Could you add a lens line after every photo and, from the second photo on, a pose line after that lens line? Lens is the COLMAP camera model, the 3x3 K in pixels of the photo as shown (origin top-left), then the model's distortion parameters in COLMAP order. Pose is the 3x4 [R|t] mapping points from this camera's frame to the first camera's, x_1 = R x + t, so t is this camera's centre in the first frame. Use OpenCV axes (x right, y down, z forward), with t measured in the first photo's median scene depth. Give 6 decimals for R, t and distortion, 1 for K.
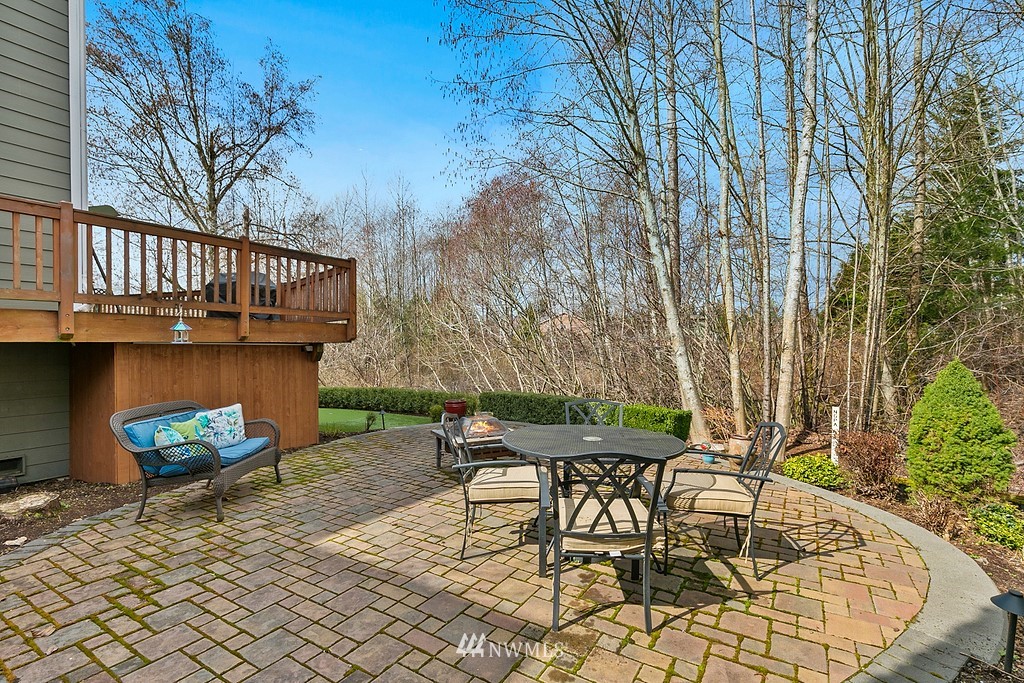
lens RADIAL K [[455.8, 0, 517.5], [0, 455.8, 343.8], [0, 0, 1]] dist [-0.000356, -0.000097]
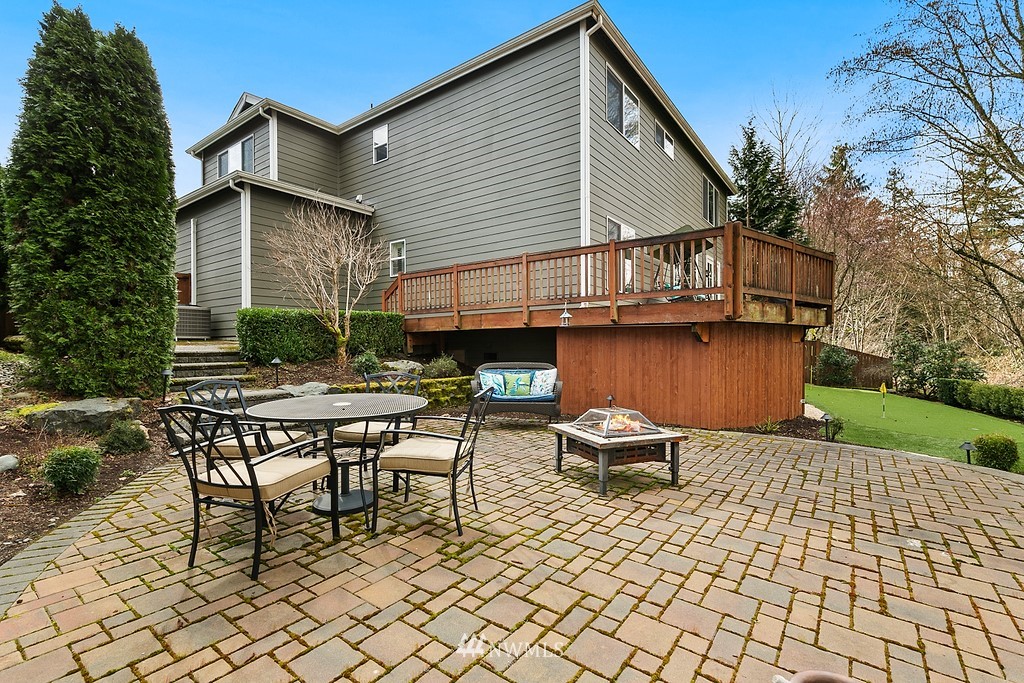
lens RADIAL K [[455.8, 0, 517.5], [0, 455.8, 343.8], [0, 0, 1]] dist [-0.000356, -0.000097]
pose [[-0.066810, 0.012190, -0.997691, 0.702655], [0.003823, 0.999921, 0.011962, 0.035721], [0.997758, -0.003015, -0.066851, 0.868457]]
